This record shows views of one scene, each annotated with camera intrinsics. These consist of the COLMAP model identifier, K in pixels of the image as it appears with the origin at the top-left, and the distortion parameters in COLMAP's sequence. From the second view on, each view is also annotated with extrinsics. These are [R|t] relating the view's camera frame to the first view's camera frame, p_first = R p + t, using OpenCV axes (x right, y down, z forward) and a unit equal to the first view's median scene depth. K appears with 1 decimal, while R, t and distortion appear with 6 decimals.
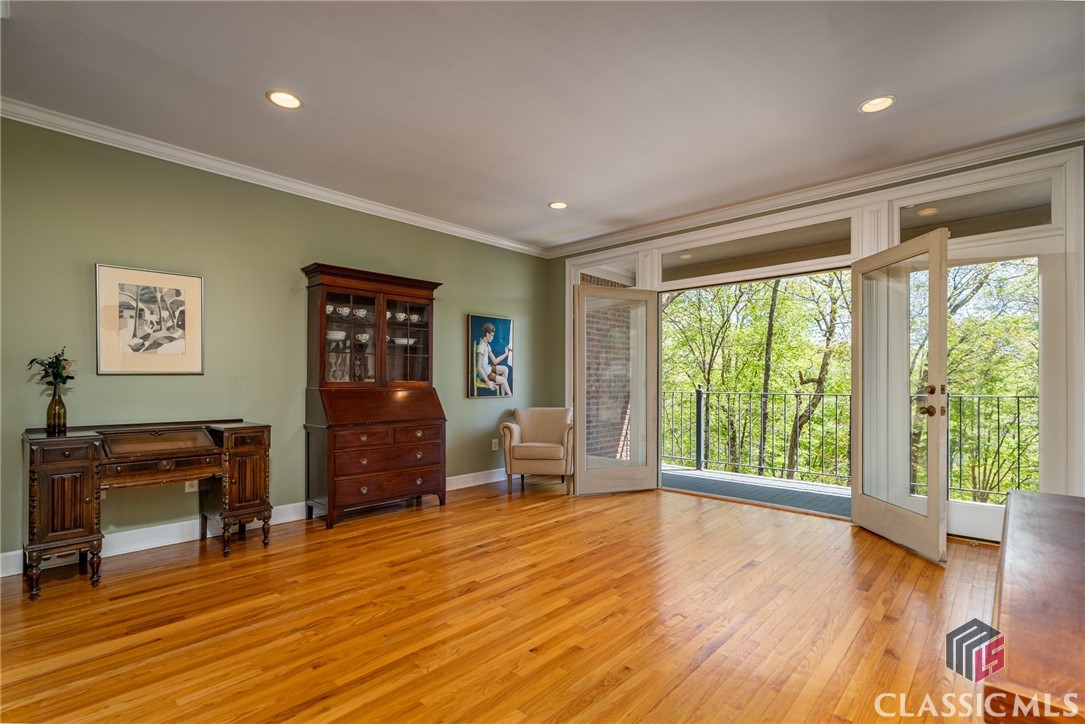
lens RADIAL K [[494.6, 0, 545.4], [0, 494.6, 375.6], [0, 0, 1]] dist [0.002714, 0.000327]
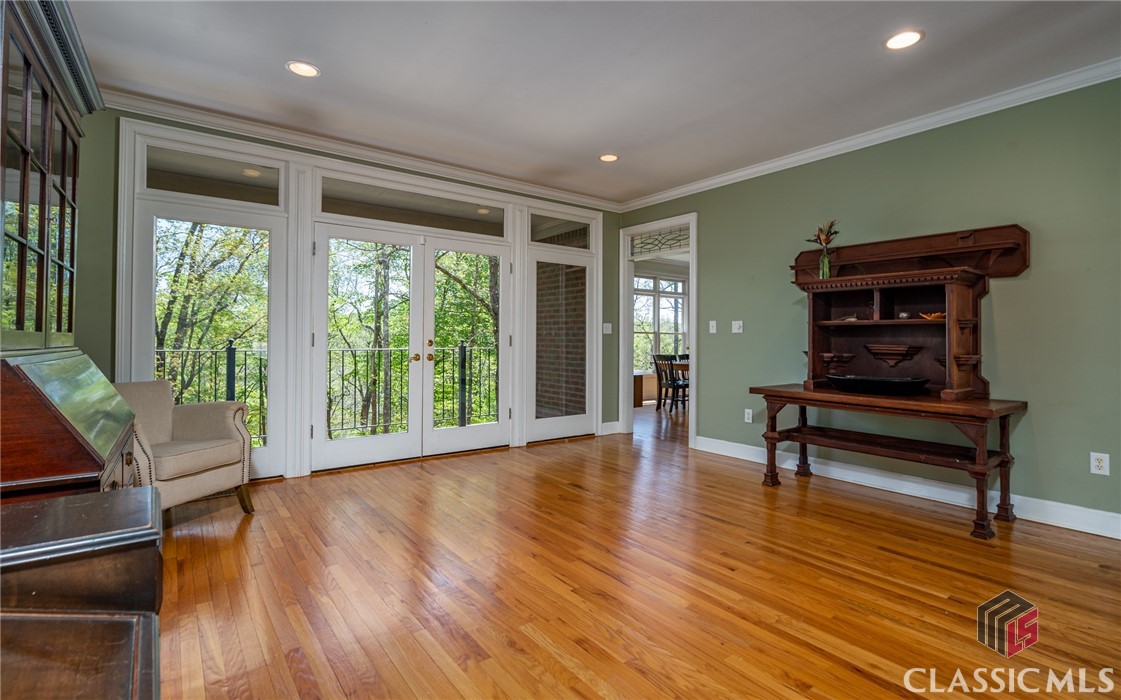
lens RADIAL K [[526.5, 0, 561.8], [0, 526.5, 334.4], [0, 0, 1]] dist [-0.000451, -0.000079]
pose [[0.178207, 0.013294, 0.983903, -0.617917], [-0.016294, 0.999812, -0.010557, 0.012791], [-0.983858, -0.014151, 0.178390, 0.556304]]
